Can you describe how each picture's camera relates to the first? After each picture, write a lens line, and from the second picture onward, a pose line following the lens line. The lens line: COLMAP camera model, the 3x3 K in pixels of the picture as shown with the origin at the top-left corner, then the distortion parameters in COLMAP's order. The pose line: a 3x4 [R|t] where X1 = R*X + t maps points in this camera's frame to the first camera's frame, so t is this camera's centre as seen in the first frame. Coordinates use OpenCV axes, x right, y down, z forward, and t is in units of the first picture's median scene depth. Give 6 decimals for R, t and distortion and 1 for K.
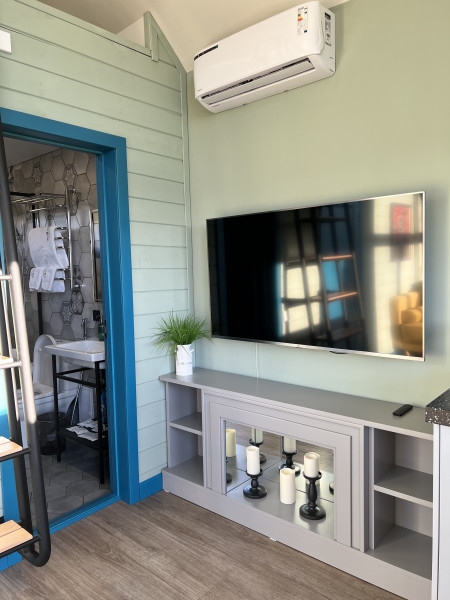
lens RADIAL K [[449.0, 0, 225.6], [0, 449.0, 300.5], [0, 0, 1]] dist [0.012000, -0.000390]
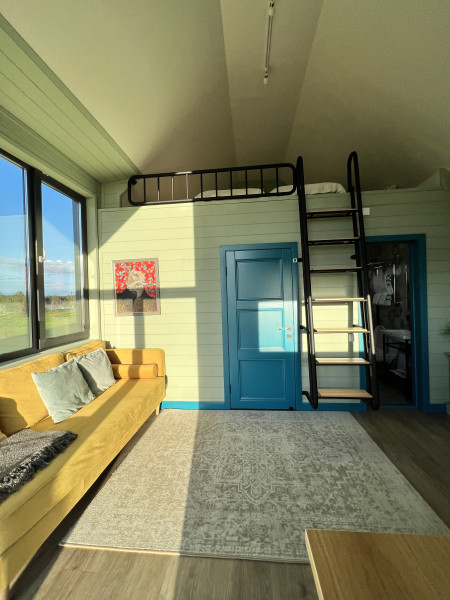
lens RADIAL K [[242.0, 0, 226.4], [0, 242.0, 296.2], [0, 0, 1]] dist [0.001037, 0.000205]
pose [[0.580192, 0.010712, -0.814409, 0.127007], [-0.048566, 0.998589, -0.021464, -0.000527], [0.813031, 0.052005, 0.579894, -0.308018]]
